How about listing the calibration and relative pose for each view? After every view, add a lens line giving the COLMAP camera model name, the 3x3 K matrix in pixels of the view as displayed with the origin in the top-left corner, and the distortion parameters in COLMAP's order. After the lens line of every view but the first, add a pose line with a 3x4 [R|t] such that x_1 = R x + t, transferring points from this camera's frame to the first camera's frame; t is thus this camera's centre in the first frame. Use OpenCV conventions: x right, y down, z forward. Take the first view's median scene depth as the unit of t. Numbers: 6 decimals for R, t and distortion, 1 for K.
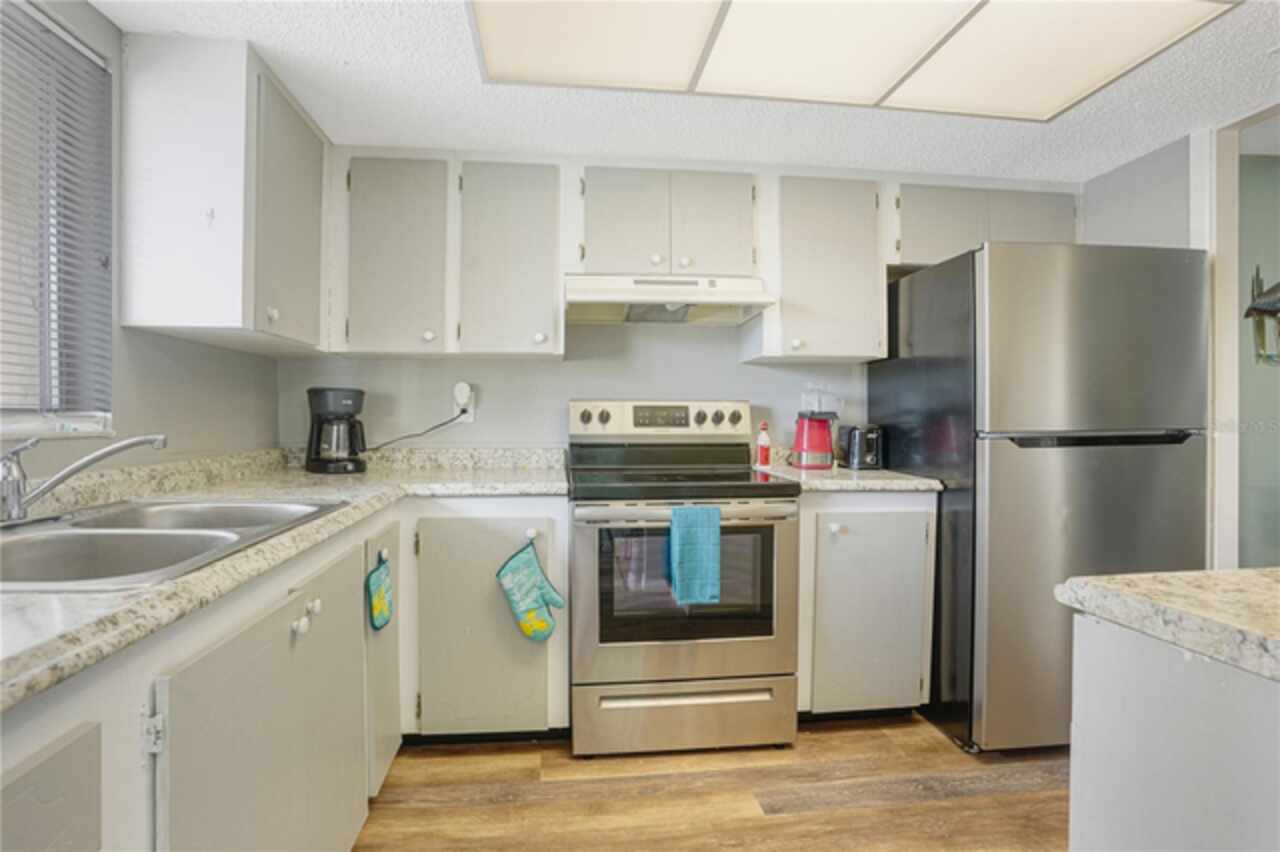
lens RADIAL K [[638.3, 0, 634.7], [0, 638.3, 429.1], [0, 0, 1]] dist [-0.034526, 0.002385]
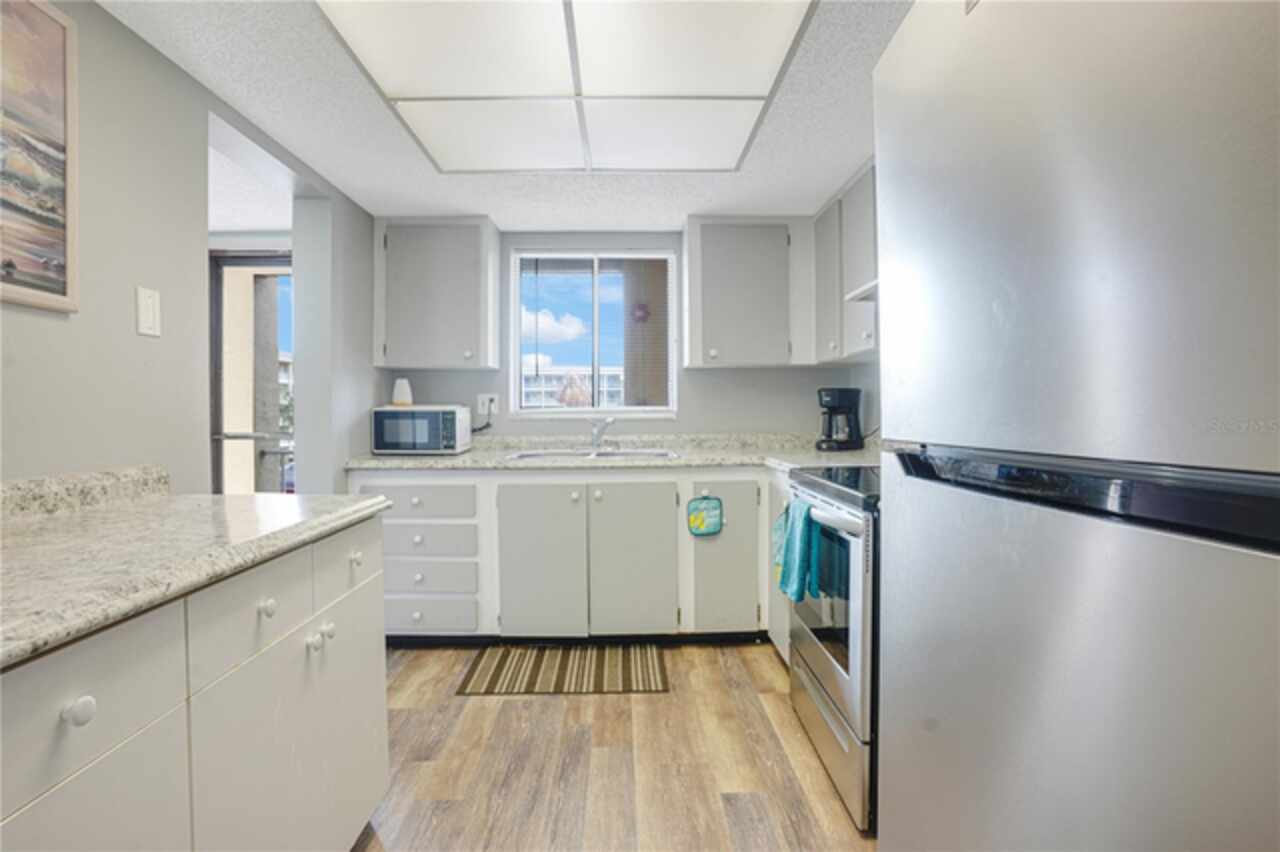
lens RADIAL K [[638.3, 0, 634.3], [0, 638.3, 419.4], [0, 0, 1]] dist [-0.034526, 0.002385]
pose [[-0.114860, 0.011191, -0.993319, 1.184255], [-0.002859, 0.999929, 0.011596, -0.014475], [0.993378, 0.004172, -0.114820, 0.923266]]
